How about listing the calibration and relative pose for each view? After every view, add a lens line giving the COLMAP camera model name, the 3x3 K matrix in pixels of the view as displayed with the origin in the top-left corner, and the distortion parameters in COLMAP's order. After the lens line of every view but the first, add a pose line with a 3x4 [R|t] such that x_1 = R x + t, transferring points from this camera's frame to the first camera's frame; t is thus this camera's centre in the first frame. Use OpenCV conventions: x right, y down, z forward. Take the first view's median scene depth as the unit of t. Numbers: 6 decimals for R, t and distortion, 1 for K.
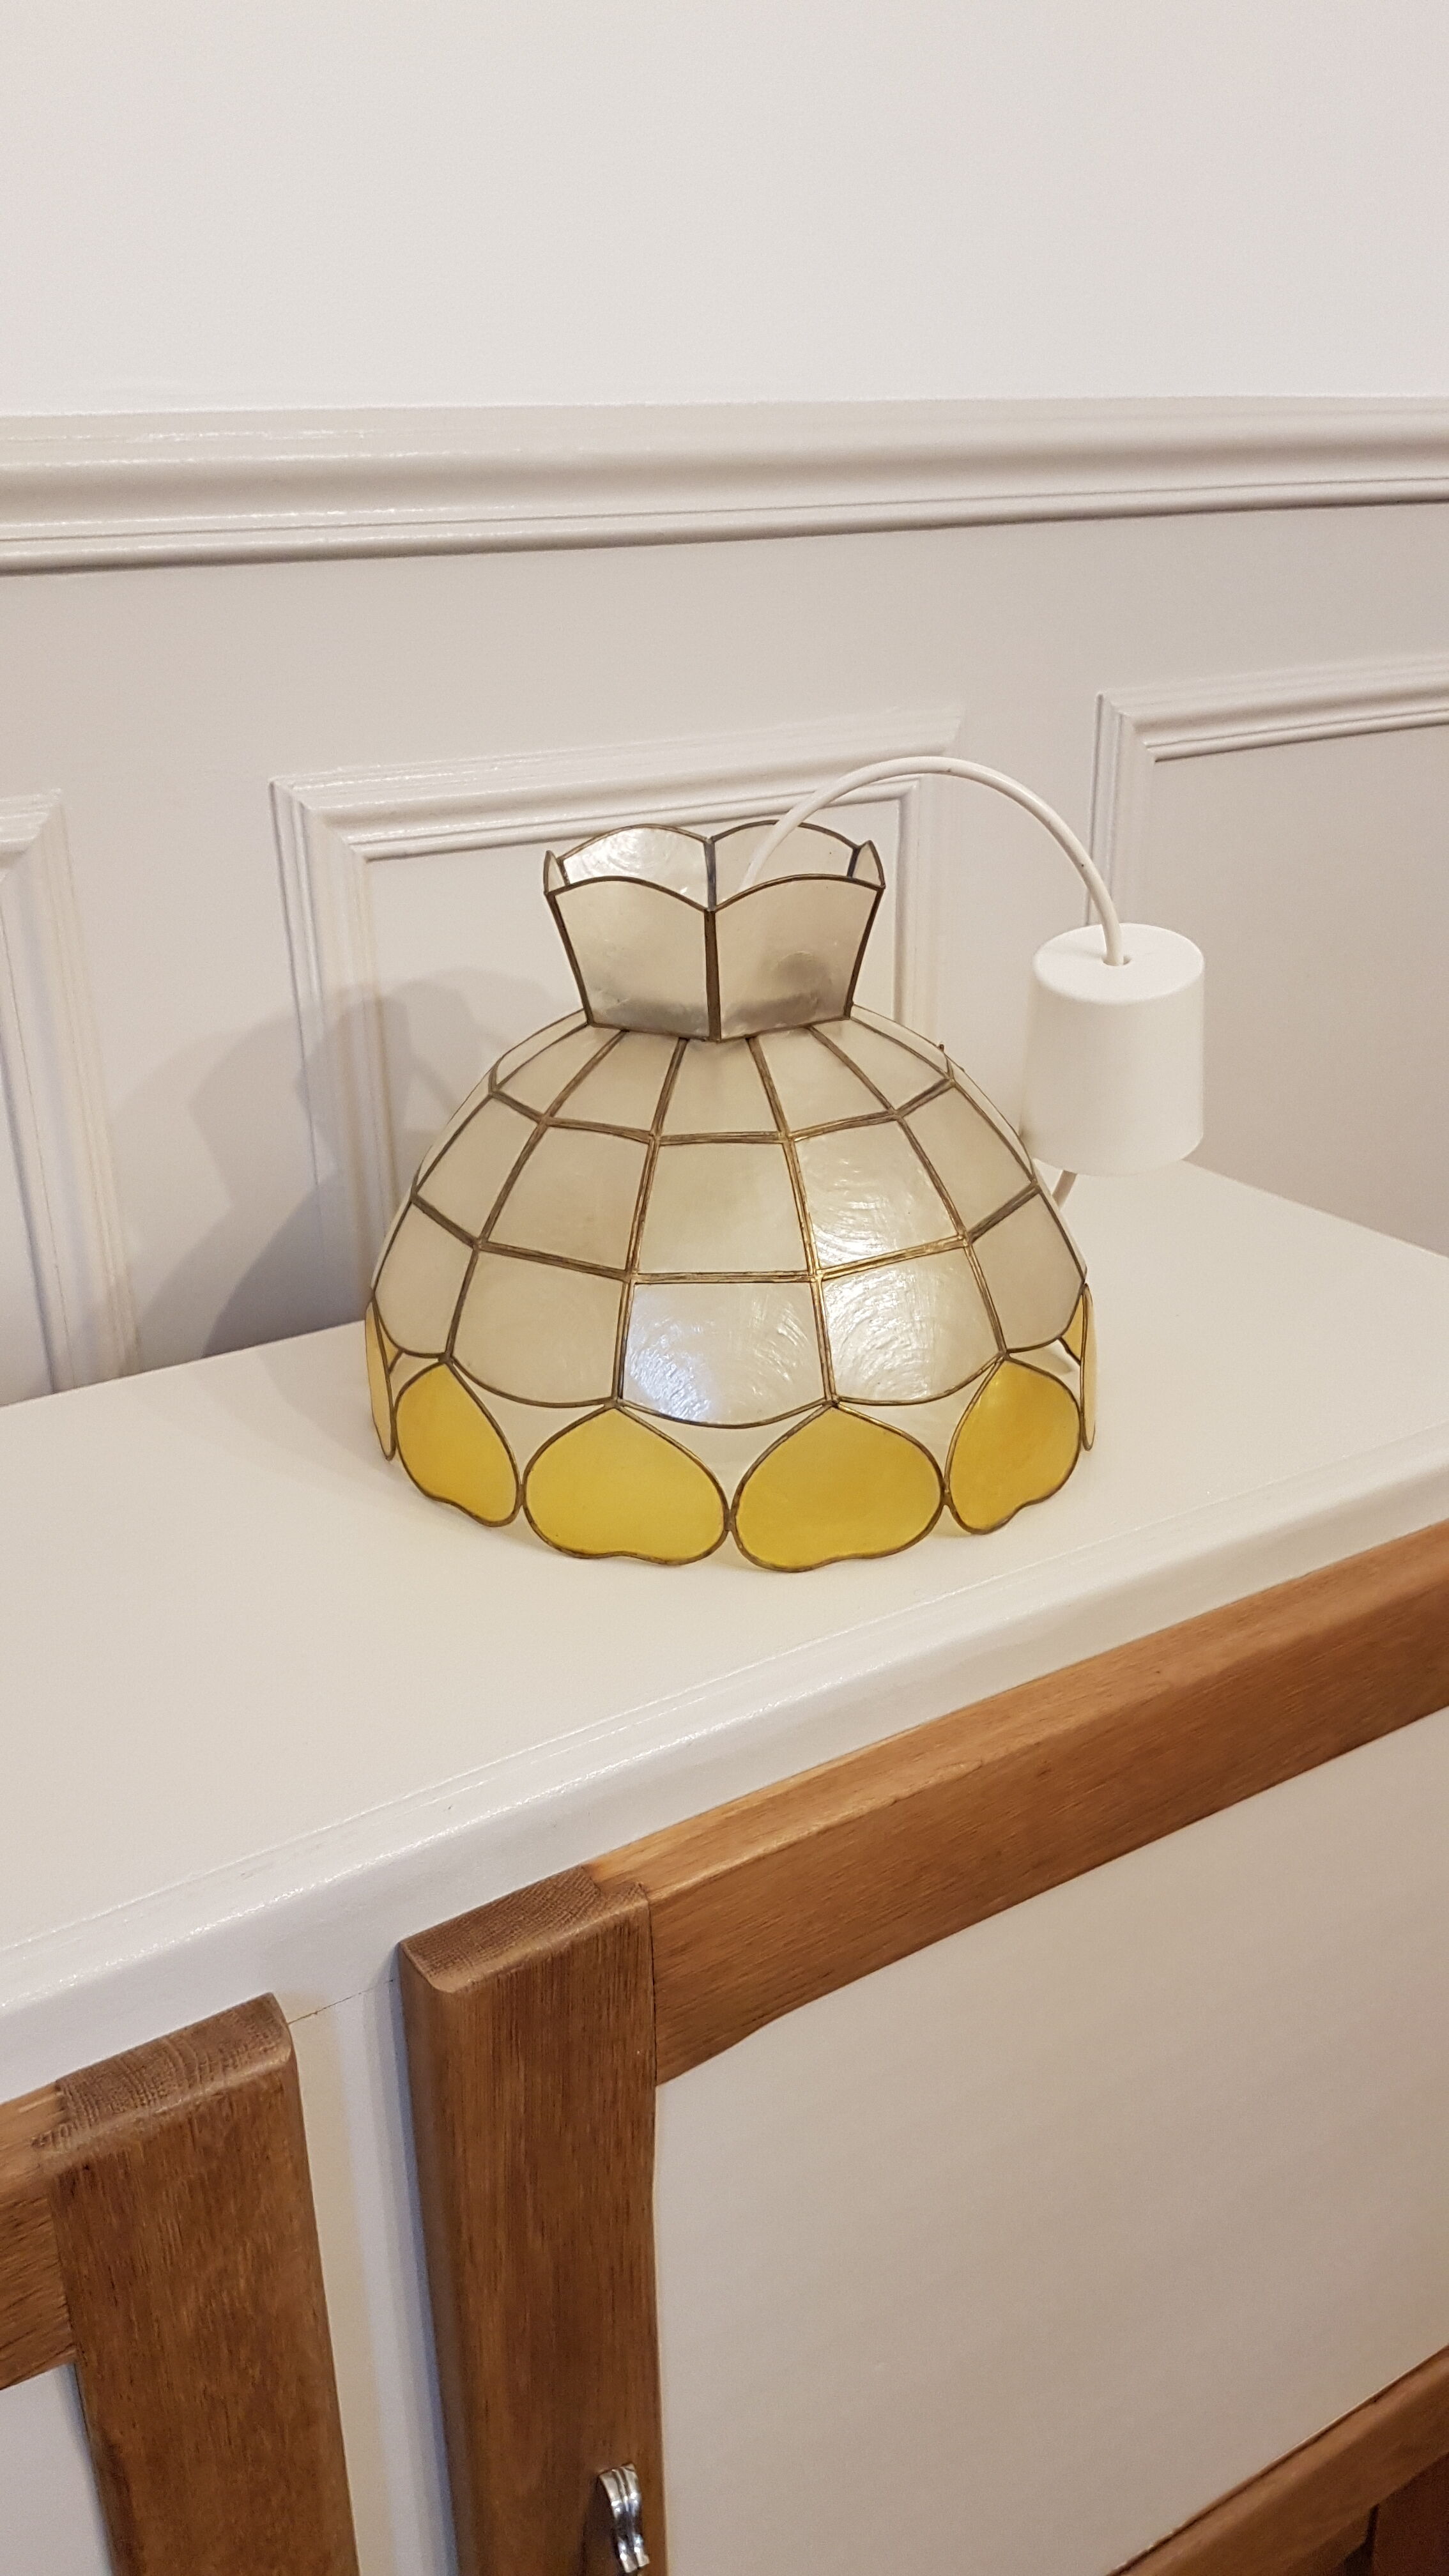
lens RADIAL K [[2009.4, 0, 681.6], [0, 2009.4, 1360.9], [0, 0, 1]] dist [0.091675, 0.000277]
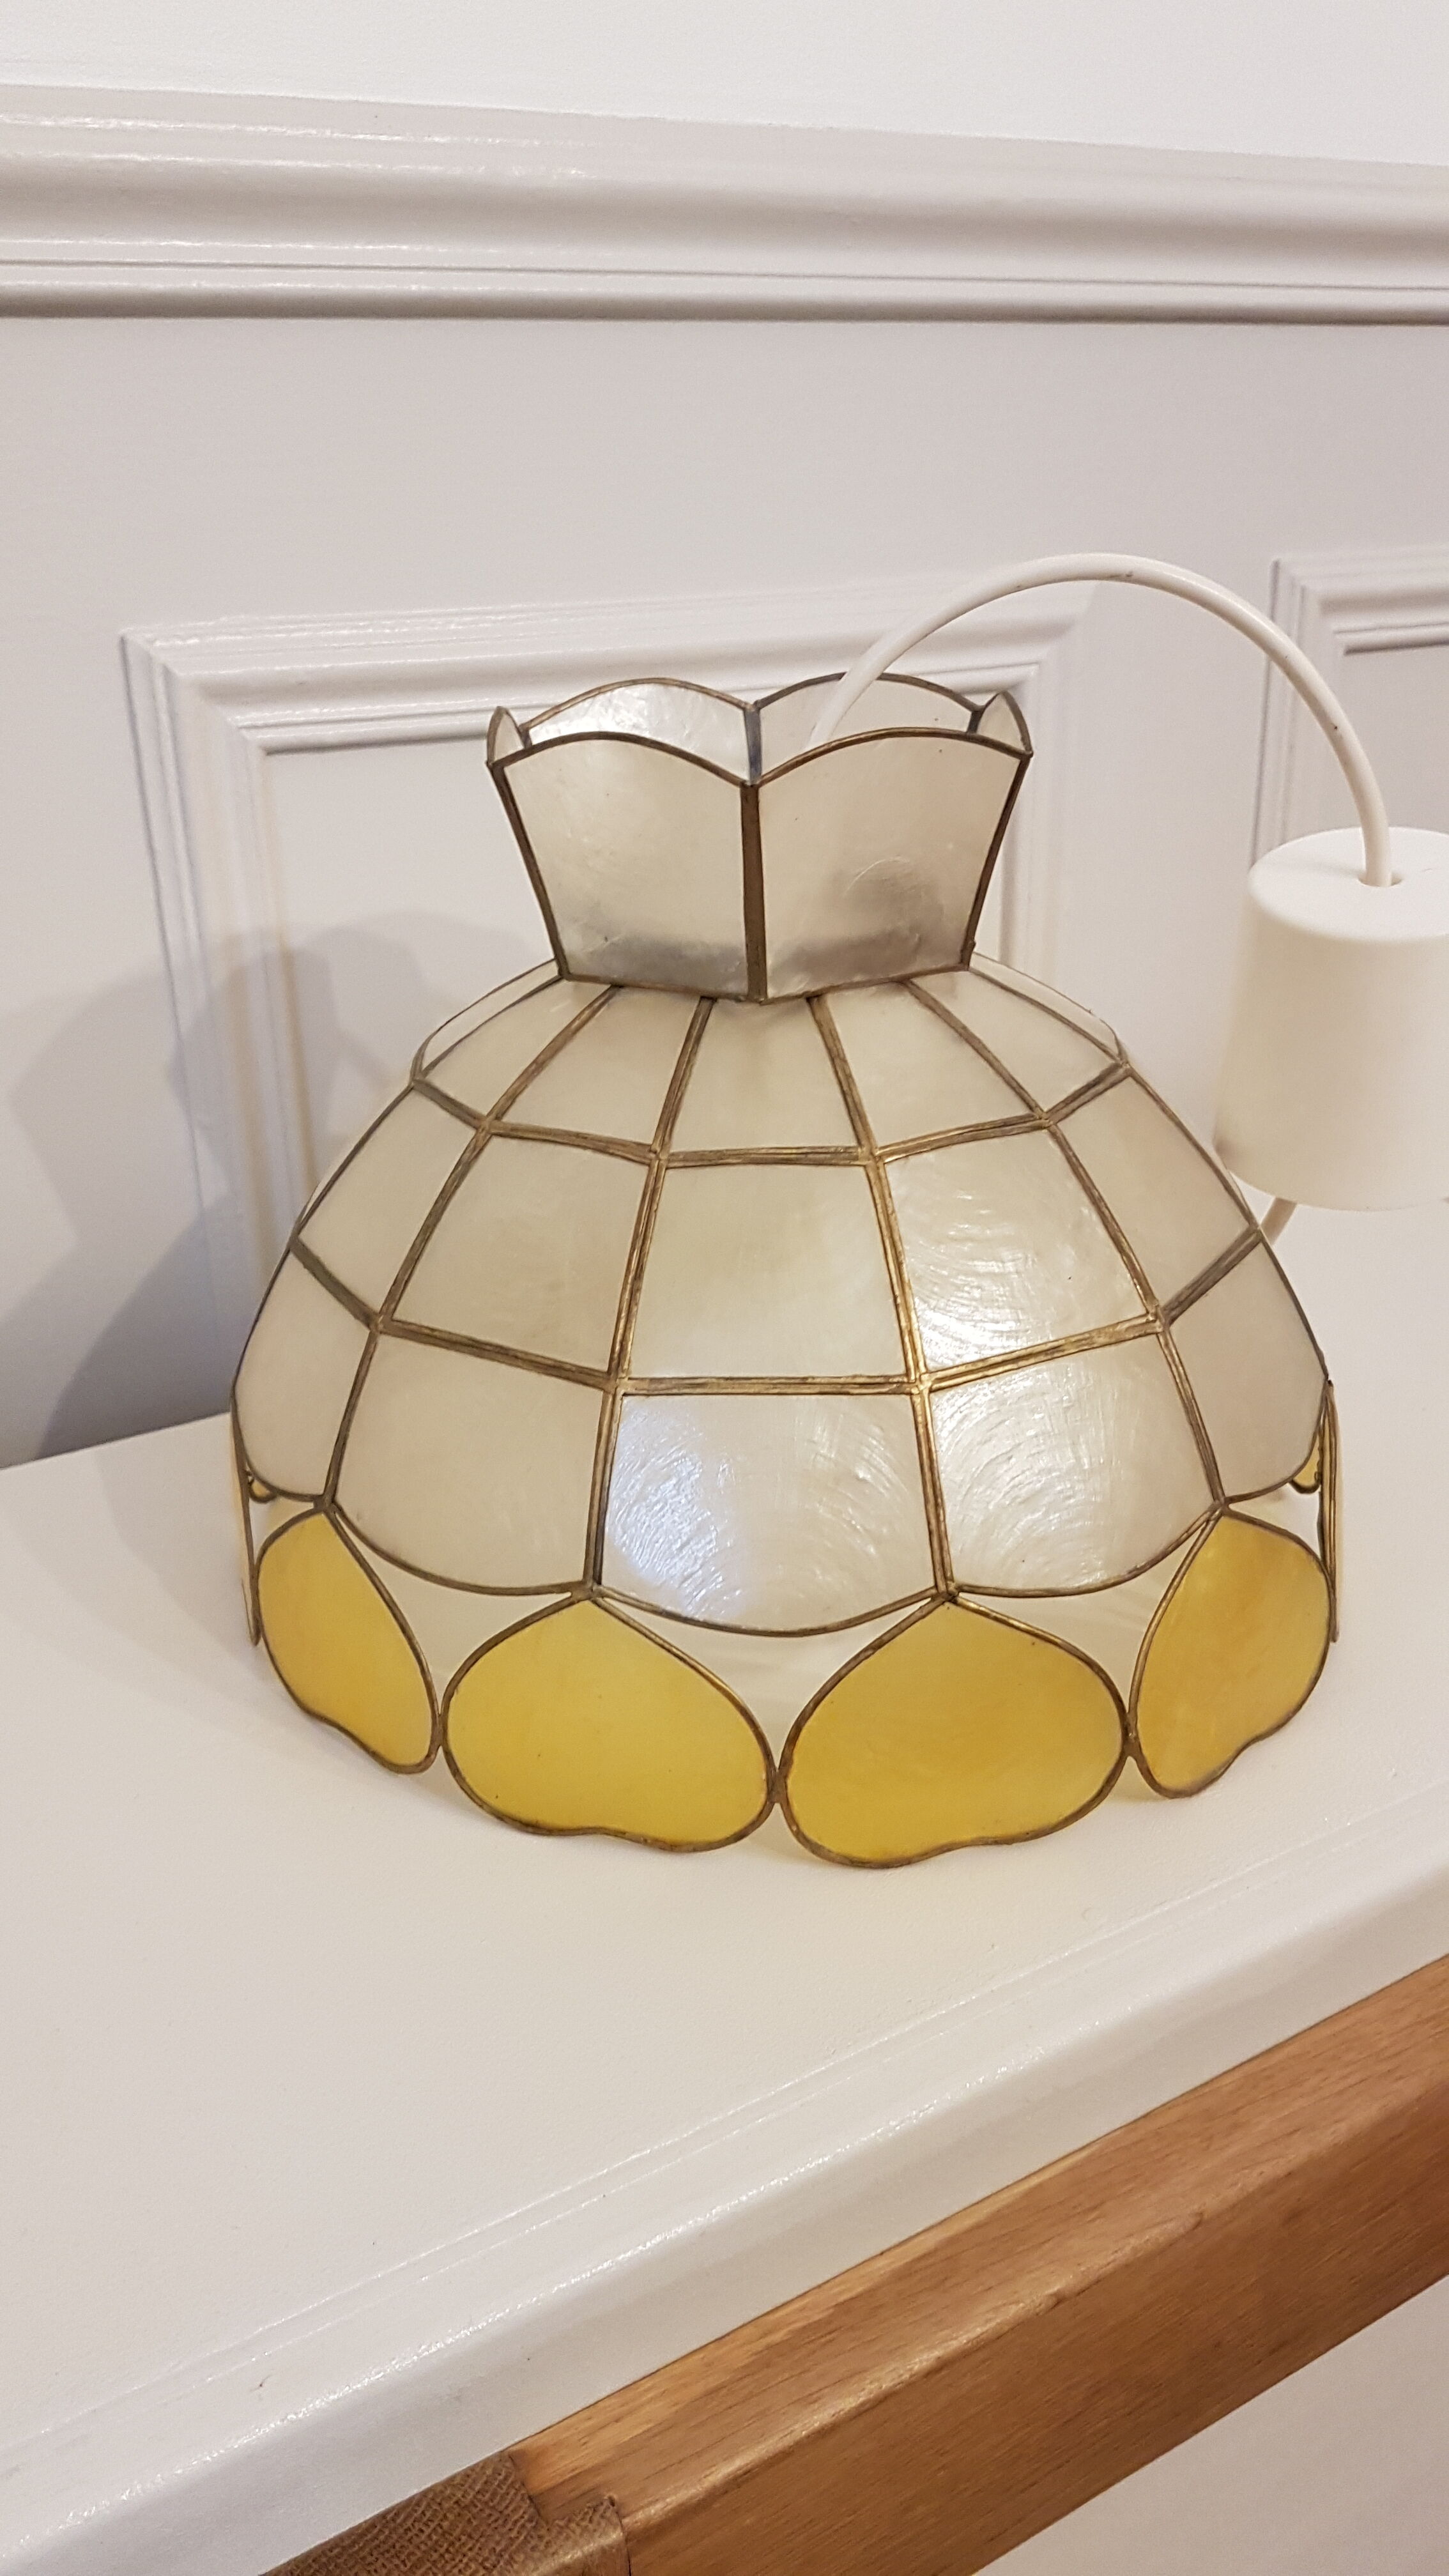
lens RADIAL K [[2014.1, 0, 707.2], [0, 2014.1, 1349.1], [0, 0, 1]] dist [0.143640, -0.336659]
pose [[0.999925, 0.006111, -0.010595, 0.008405], [-0.006164, 0.999968, -0.005007, -0.047498], [0.010564, 0.005072, 0.999931, 0.373045]]
